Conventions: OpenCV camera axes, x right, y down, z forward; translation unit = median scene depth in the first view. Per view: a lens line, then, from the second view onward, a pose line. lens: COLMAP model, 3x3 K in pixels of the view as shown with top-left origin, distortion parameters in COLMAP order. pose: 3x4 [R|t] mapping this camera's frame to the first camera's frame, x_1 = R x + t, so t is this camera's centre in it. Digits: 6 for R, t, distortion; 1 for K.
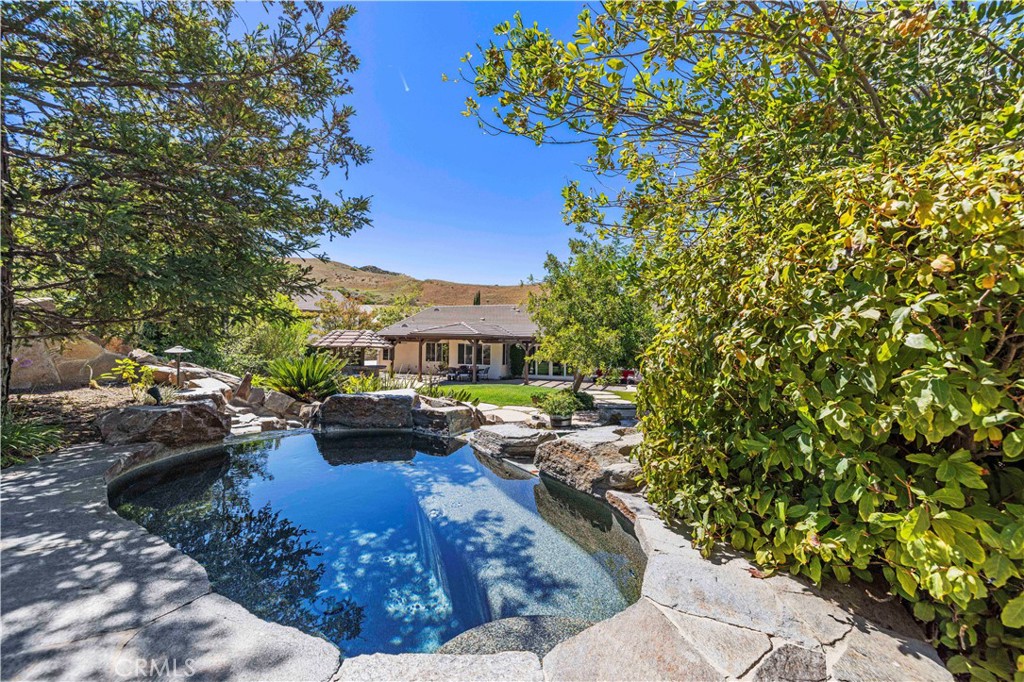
lens RADIAL K [[460.1, 0, 512.0], [0, 460.1, 341.0], [0, 0, 1]] dist [0.024245, 0.000113]
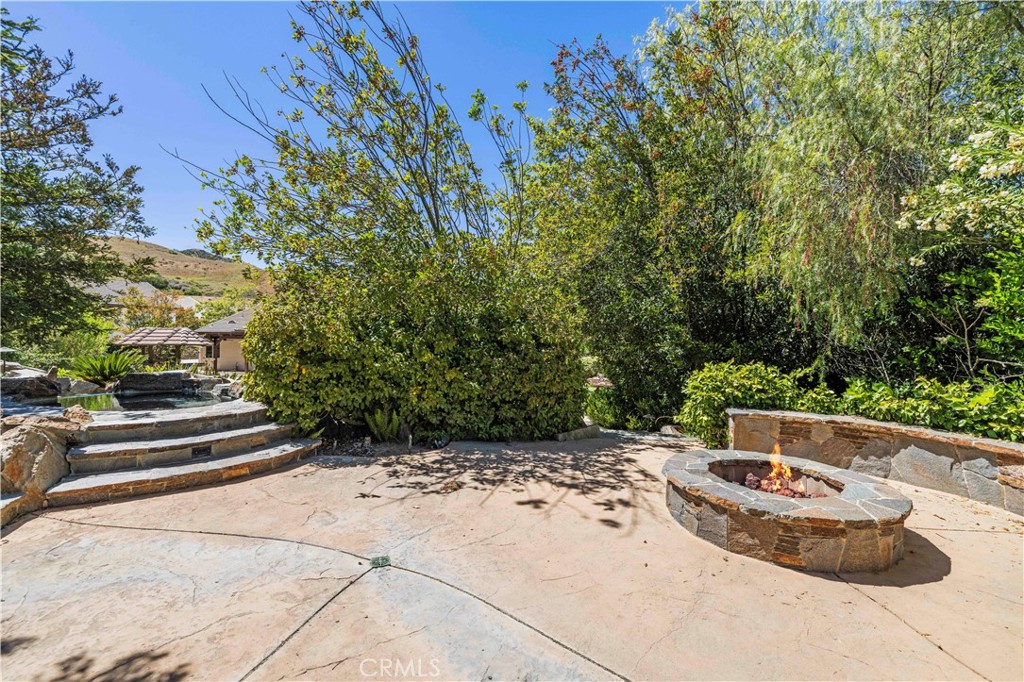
lens RADIAL K [[442.3, 0, 512.0], [0, 442.3, 341.0], [0, 0, 1]] dist [-0.000052, 0.000003]
pose [[0.947621, -0.011082, 0.319205, 0.141083], [0.007399, 0.999891, 0.012750, -0.005391], [-0.319311, -0.009720, 0.947600, -0.326019]]
